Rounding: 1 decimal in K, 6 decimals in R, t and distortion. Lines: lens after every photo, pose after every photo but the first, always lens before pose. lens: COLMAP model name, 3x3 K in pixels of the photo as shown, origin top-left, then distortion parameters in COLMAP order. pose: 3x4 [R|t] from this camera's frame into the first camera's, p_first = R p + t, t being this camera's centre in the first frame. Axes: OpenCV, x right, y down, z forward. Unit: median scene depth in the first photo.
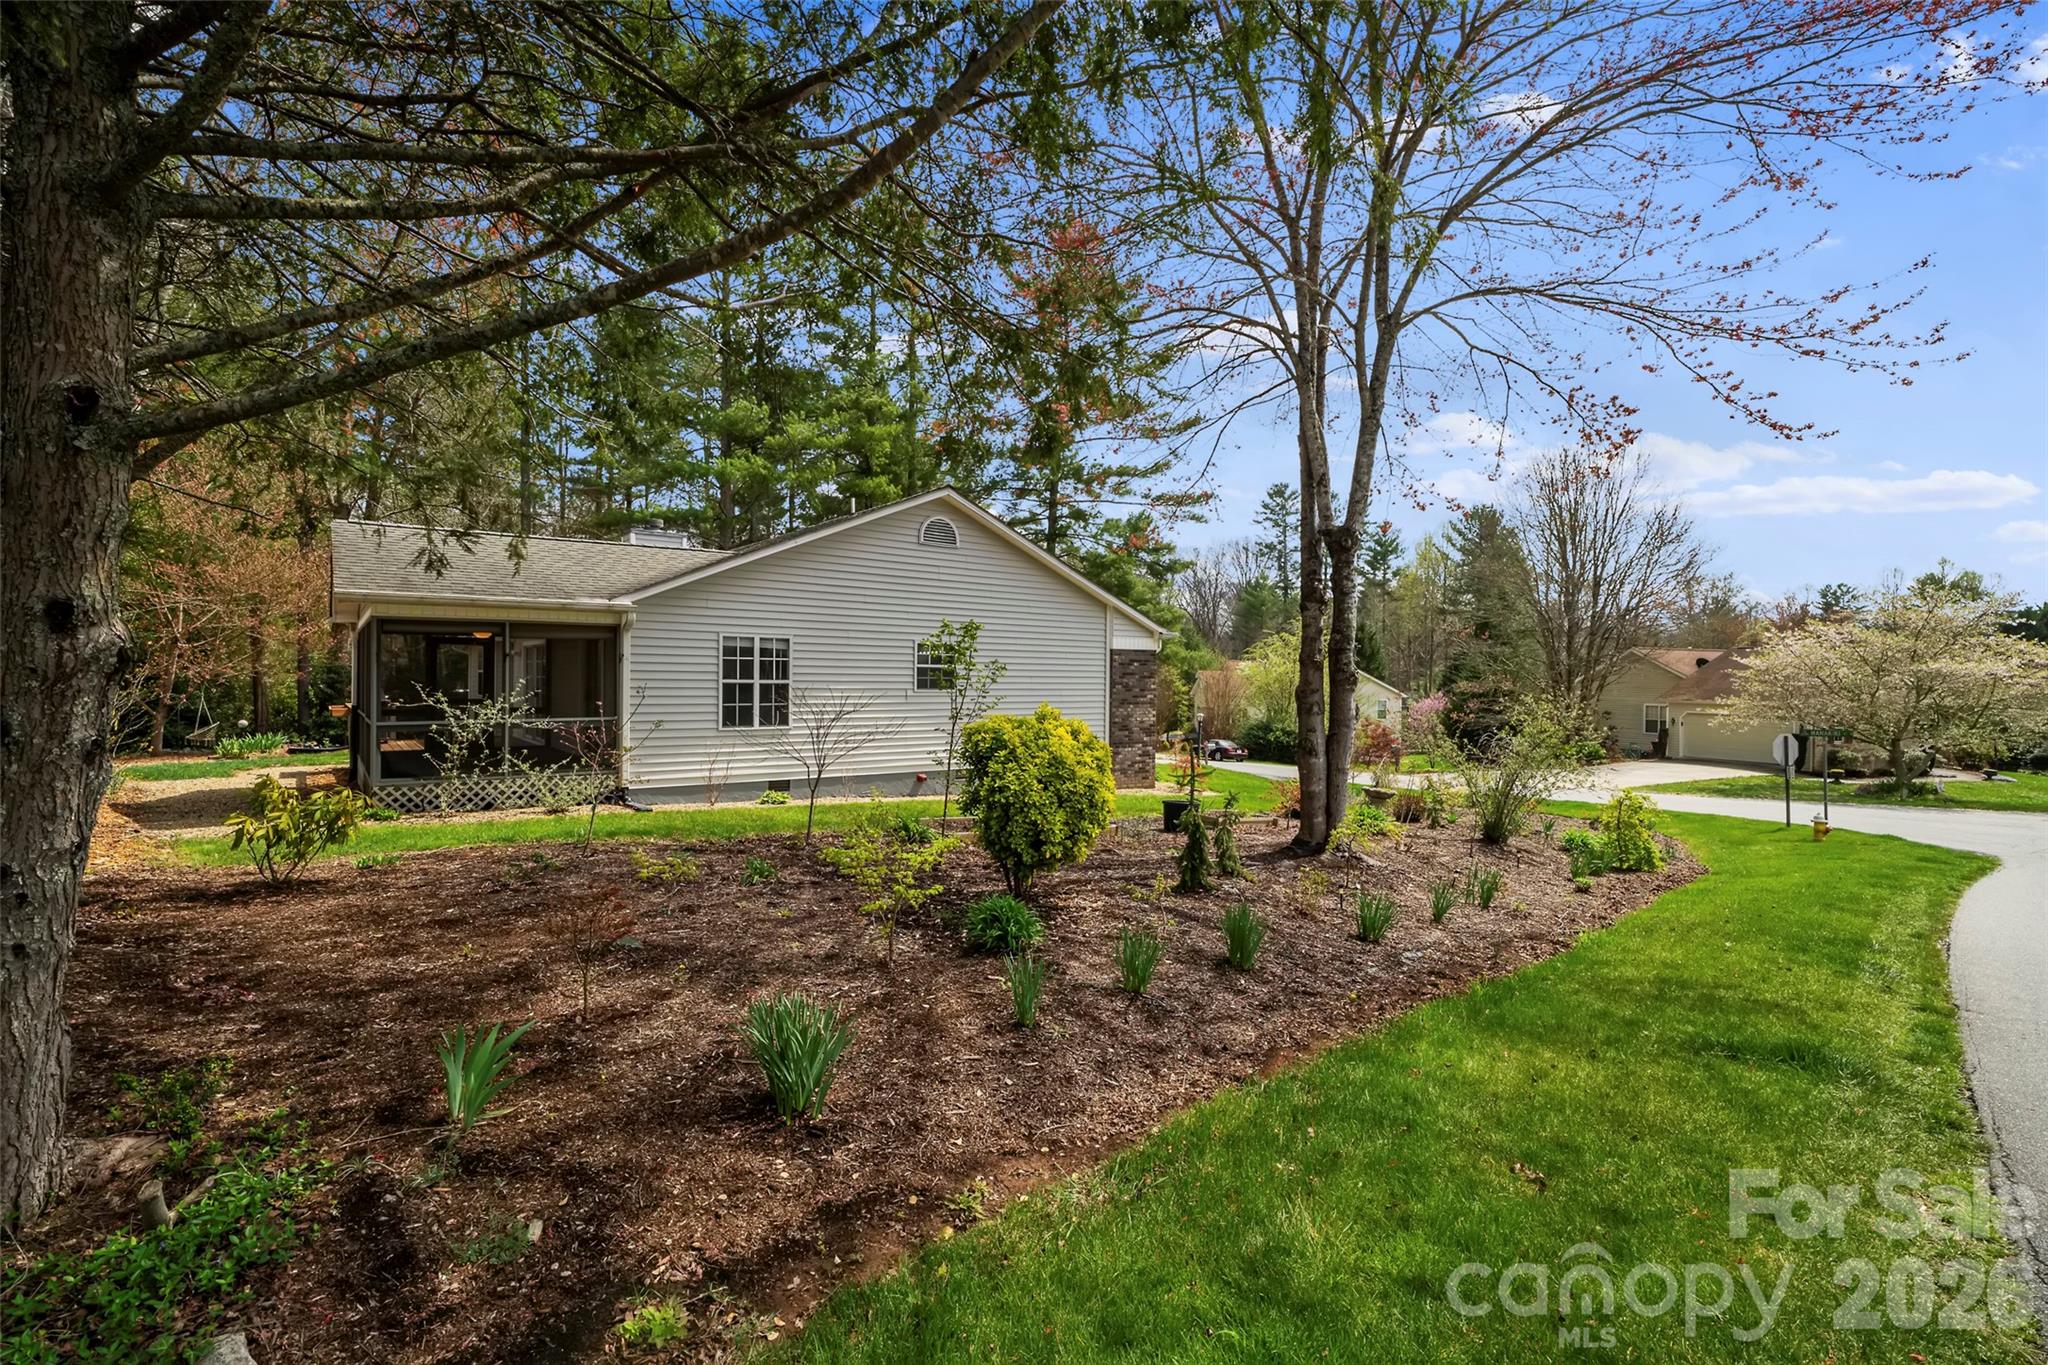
lens RADIAL K [[936.6, 0, 1024.1], [0, 936.6, 687.0], [0, 0, 1]] dist [-0.004968, 0.000778]
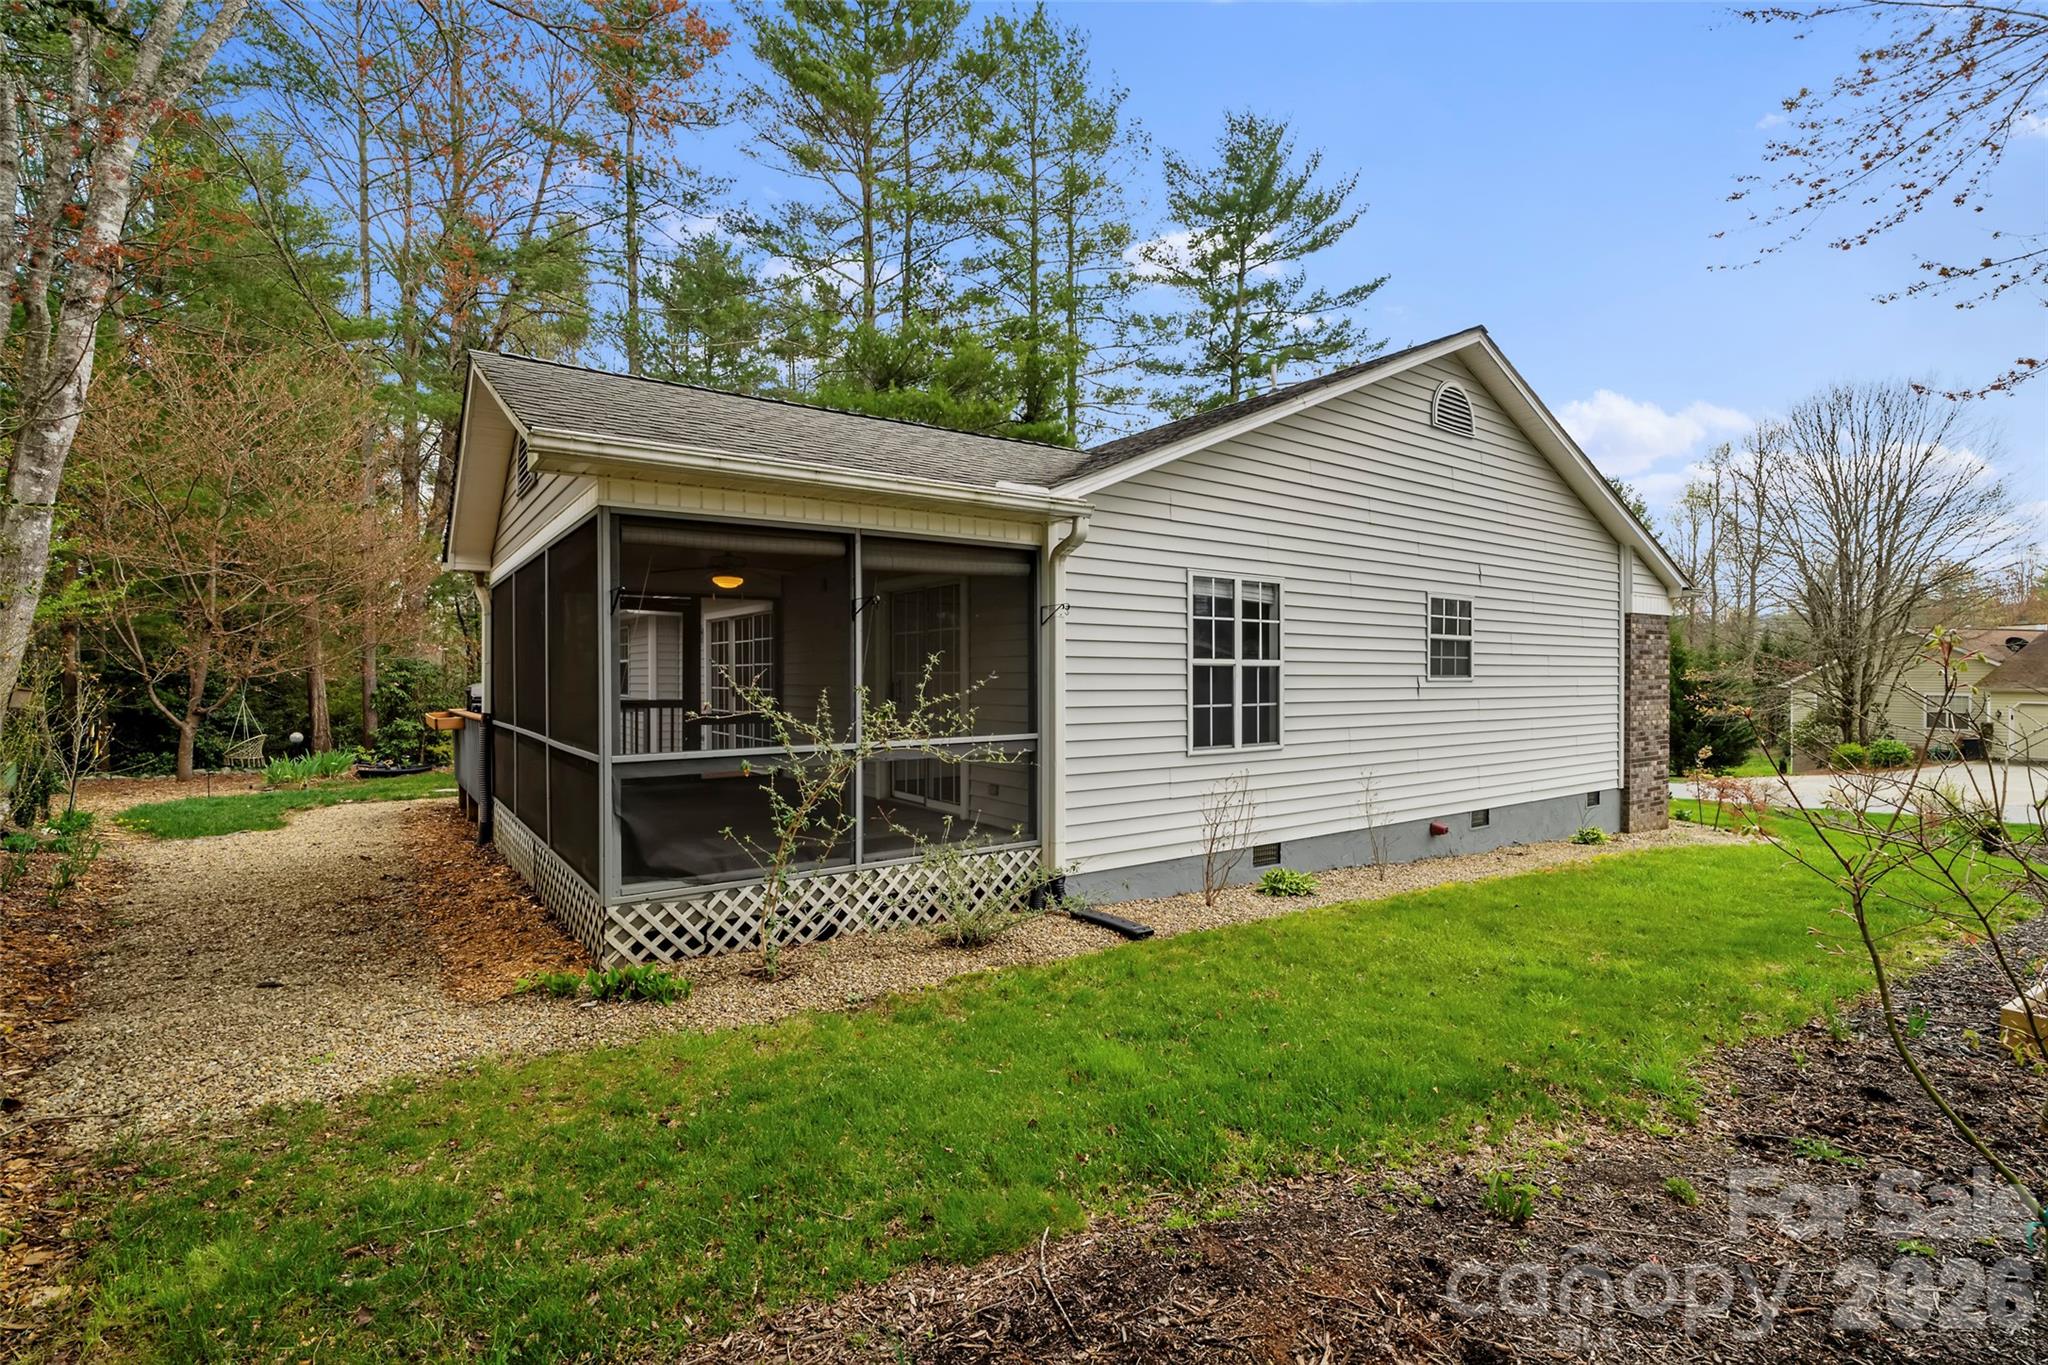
lens RADIAL K [[936.6, 0, 1026.2], [0, 936.6, 679.7], [0, 0, 1]] dist [-0.004968, 0.000778]
pose [[0.999498, -0.009043, -0.030374, -0.393420], [0.008861, 0.999942, -0.006121, 0.006274], [0.030427, 0.005849, 0.999520, 0.463477]]
